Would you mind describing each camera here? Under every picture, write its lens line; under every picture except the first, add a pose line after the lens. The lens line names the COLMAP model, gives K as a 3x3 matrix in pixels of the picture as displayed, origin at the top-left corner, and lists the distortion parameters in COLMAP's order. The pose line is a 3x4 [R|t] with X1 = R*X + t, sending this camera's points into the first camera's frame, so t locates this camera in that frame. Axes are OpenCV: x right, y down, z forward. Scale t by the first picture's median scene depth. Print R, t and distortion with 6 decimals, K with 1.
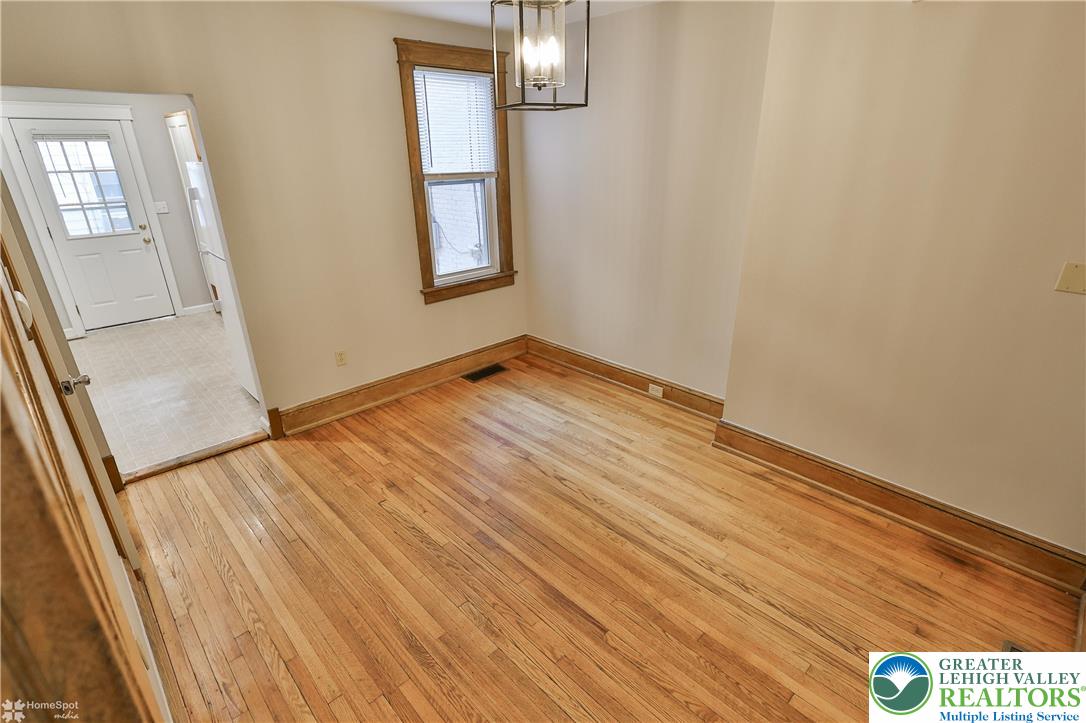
lens RADIAL K [[536.3, 0, 542.0], [0, 536.3, 363.5], [0, 0, 1]] dist [-0.000285, 0.000506]
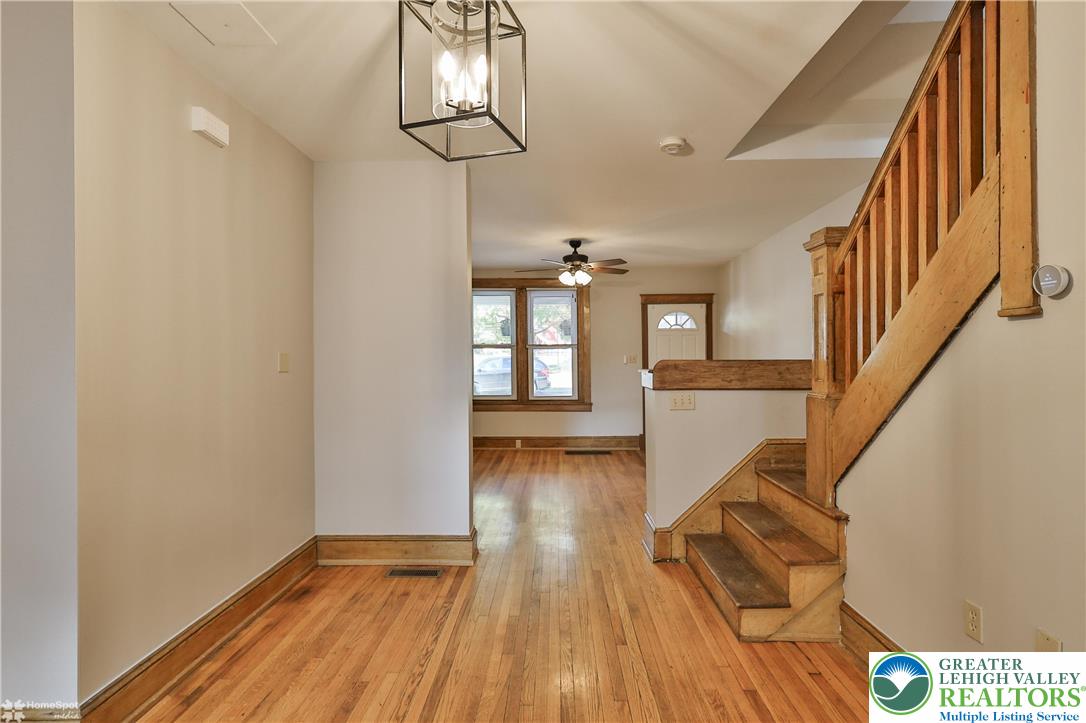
lens RADIAL K [[536.3, 0, 542.0], [0, 536.3, 363.5], [0, 0, 1]] dist [-0.000285, 0.000506]
pose [[-0.708735, 0.010267, 0.705400, -0.326238], [0.277077, 0.923598, 0.264945, -0.198023], [-0.648786, 0.383226, -0.657431, 0.844512]]
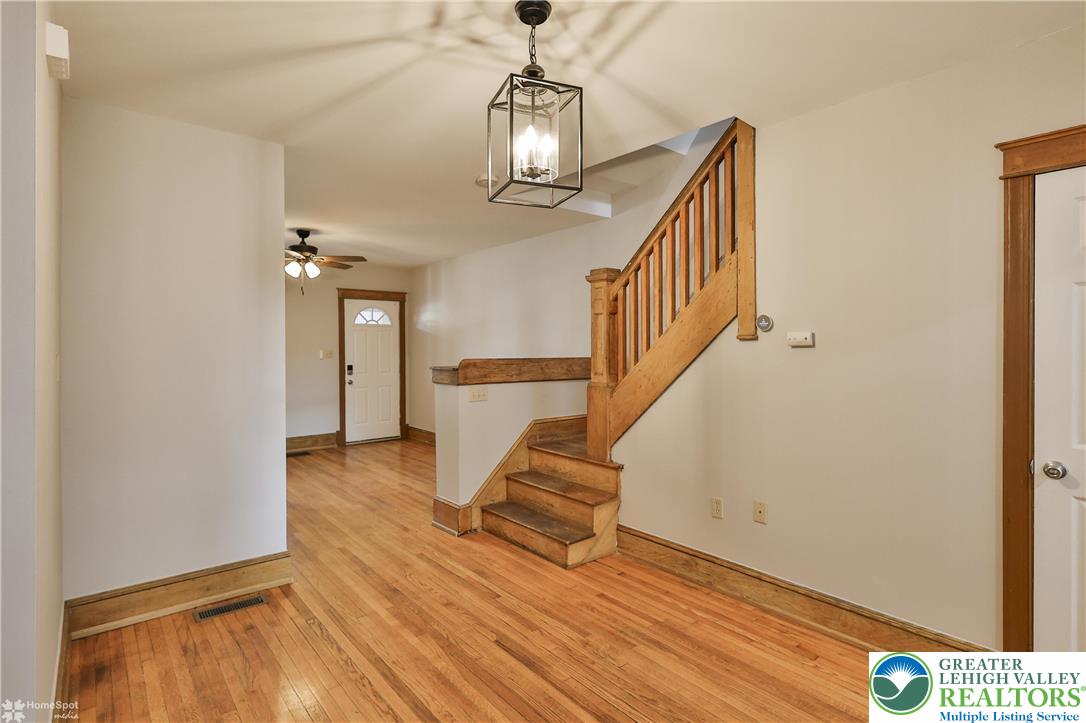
lens RADIAL K [[547.3, 0, 540.2], [0, 547.3, 350.6], [0, 0, 1]] dist [0.001035, 0.000585]
pose [[-0.997429, 0.013413, 0.070399, -0.043313], [0.038993, 0.925764, 0.376086, -0.322831], [-0.060128, 0.377864, -0.923907, 1.095433]]
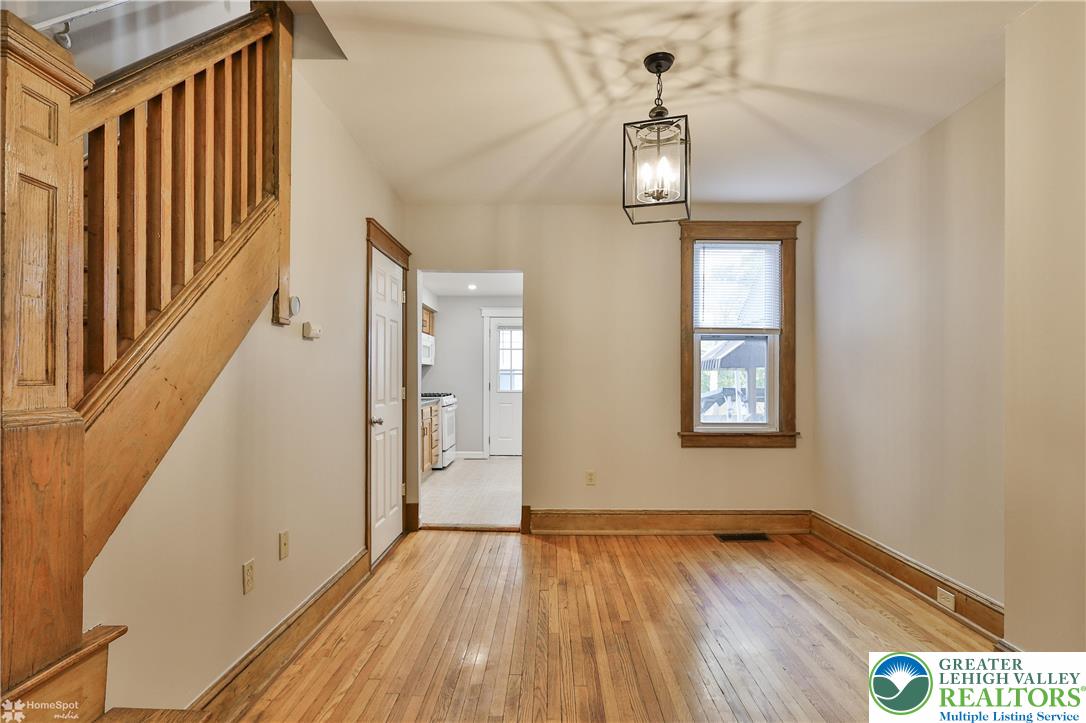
lens RADIAL K [[541.5, 0, 545.8], [0, 541.5, 379.2], [0, 0, 1]] dist [0.000124, 0.000123]
pose [[0.721811, 0.020210, -0.691795, 0.348436], [-0.271866, 0.927504, -0.256566, 0.117893], [0.636457, 0.373268, 0.674977, 0.108368]]
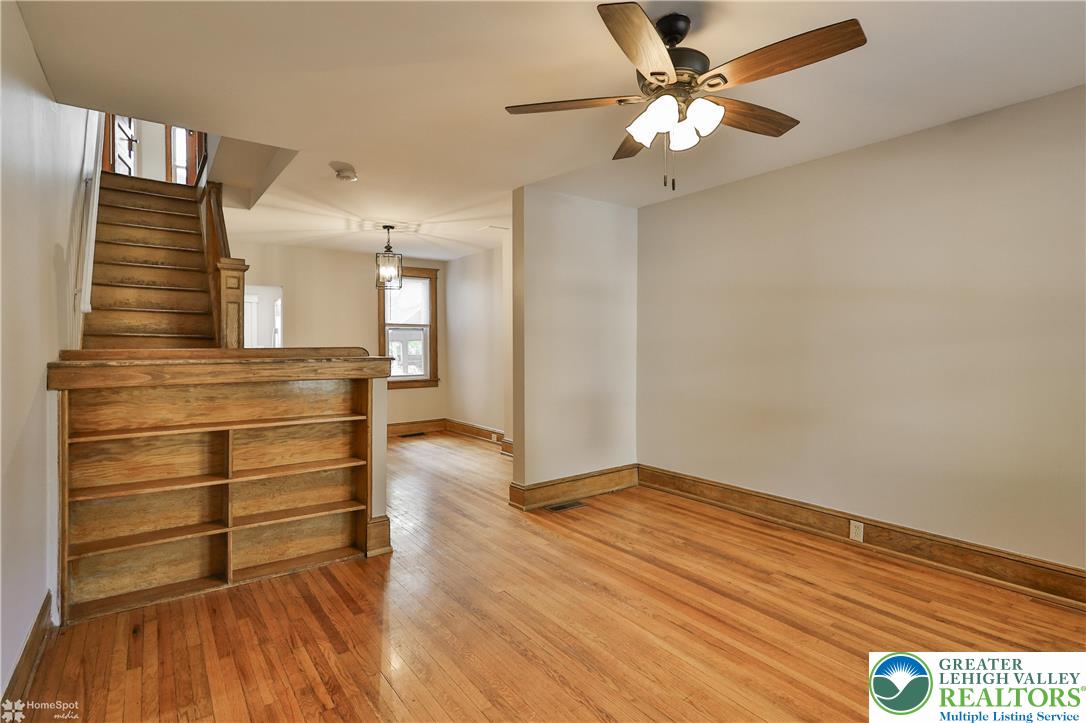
lens RADIAL K [[547.3, 0, 540.2], [0, 547.3, 350.6], [0, 0, 1]] dist [0.001035, 0.000585]
pose [[0.991078, 0.012769, -0.132673, 0.655782], [-0.059647, 0.932656, -0.355801, 0.455061], [0.119195, 0.360540, 0.925097, -0.819359]]
